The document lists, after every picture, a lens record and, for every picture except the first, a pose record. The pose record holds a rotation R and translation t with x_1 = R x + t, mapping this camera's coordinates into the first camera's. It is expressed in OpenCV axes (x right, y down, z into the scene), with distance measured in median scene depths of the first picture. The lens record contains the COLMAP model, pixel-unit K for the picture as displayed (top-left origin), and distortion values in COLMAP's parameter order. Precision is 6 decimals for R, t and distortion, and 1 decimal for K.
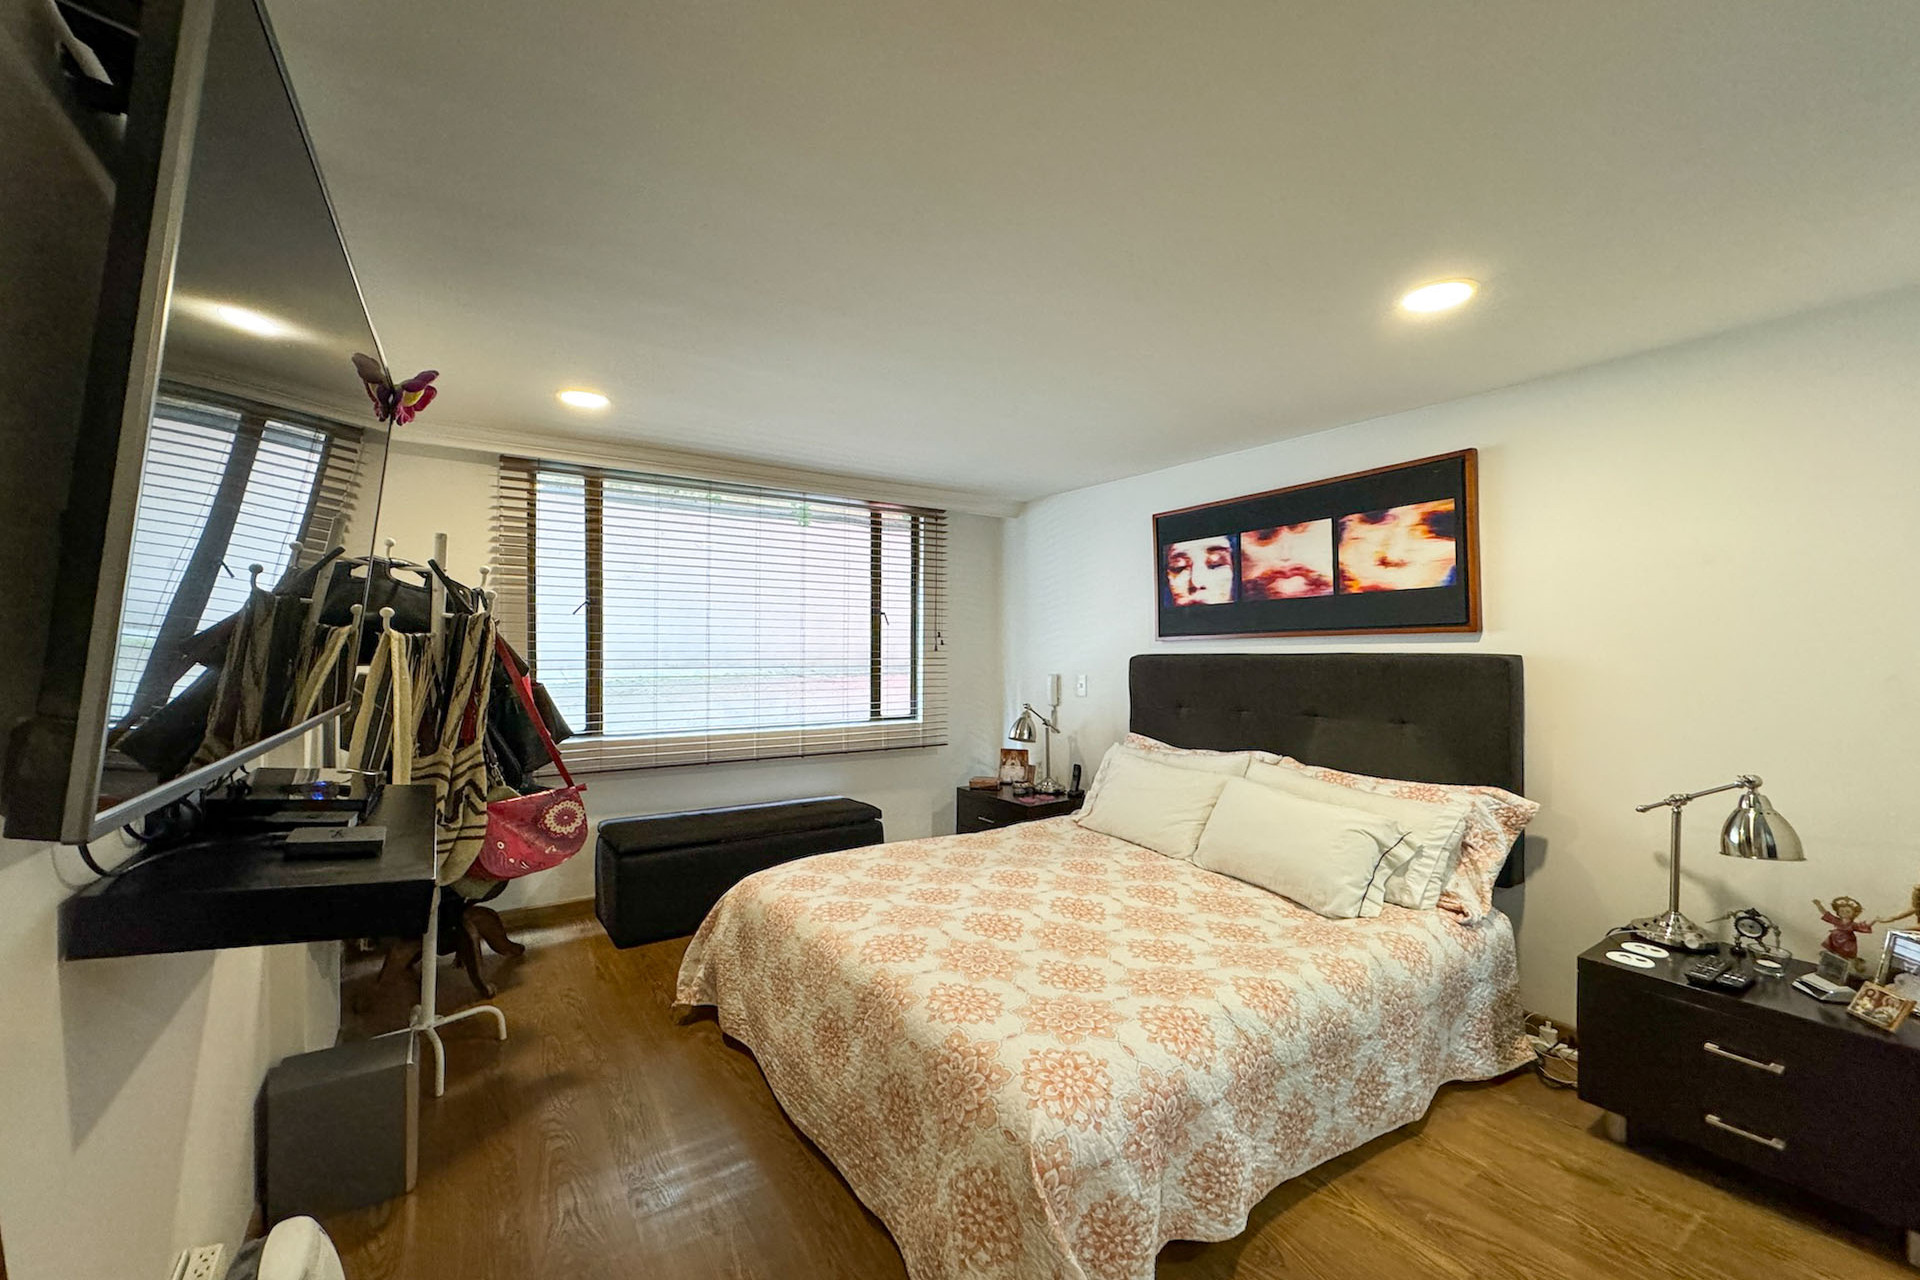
lens RADIAL K [[762.2, 0, 944.9], [0, 762.2, 640.2], [0, 0, 1]] dist [-0.003740, -0.000490]
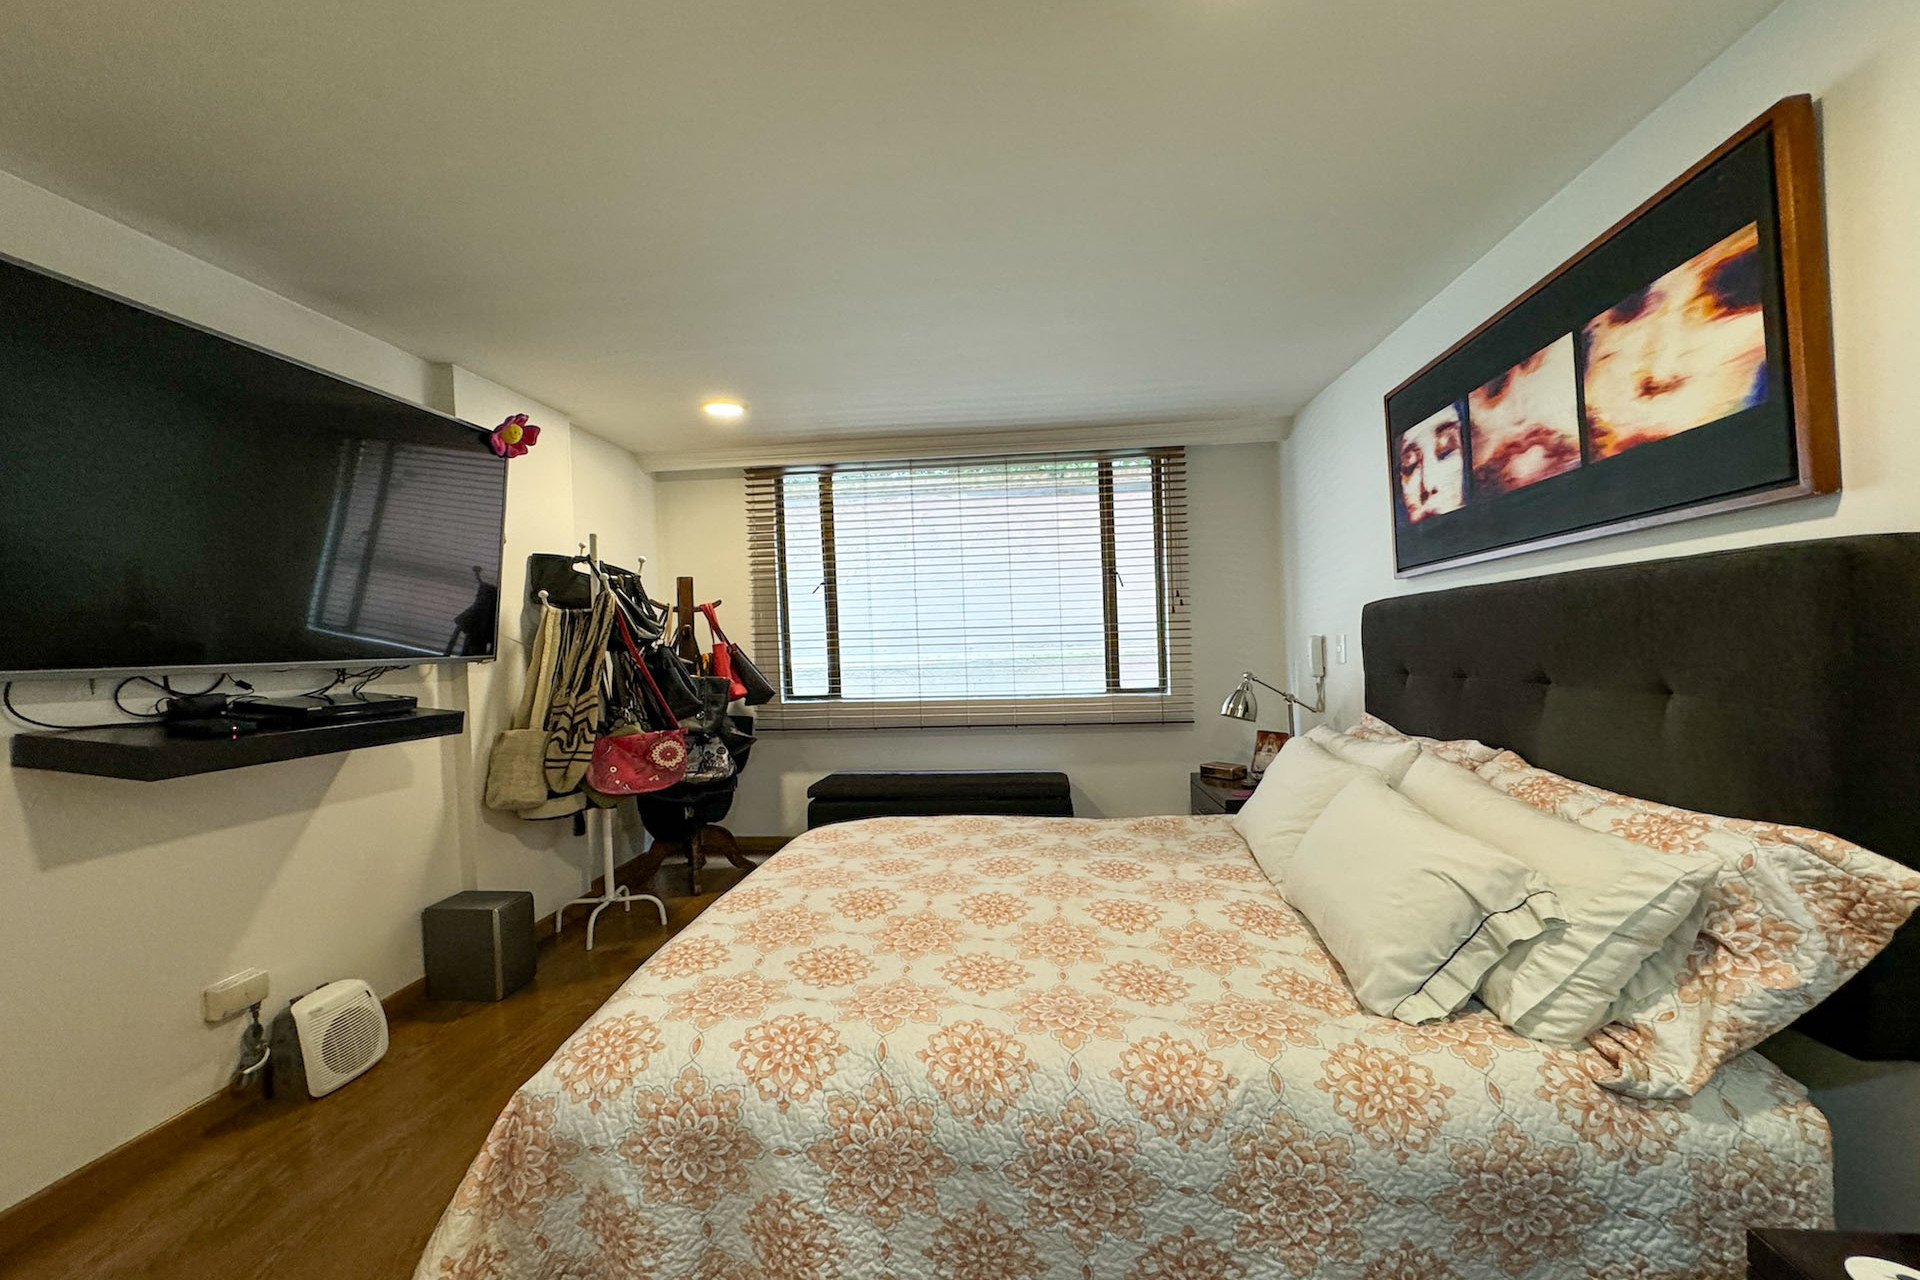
lens RADIAL K [[762.2, 0, 960.0], [0, 762.2, 645.8], [0, 0, 1]] dist [-0.003740, -0.000490]
pose [[0.775374, -0.021873, -0.631123, 0.505562], [0.037356, 0.999239, 0.011264, 0.048607], [0.630396, -0.032310, 0.775601, 0.271888]]
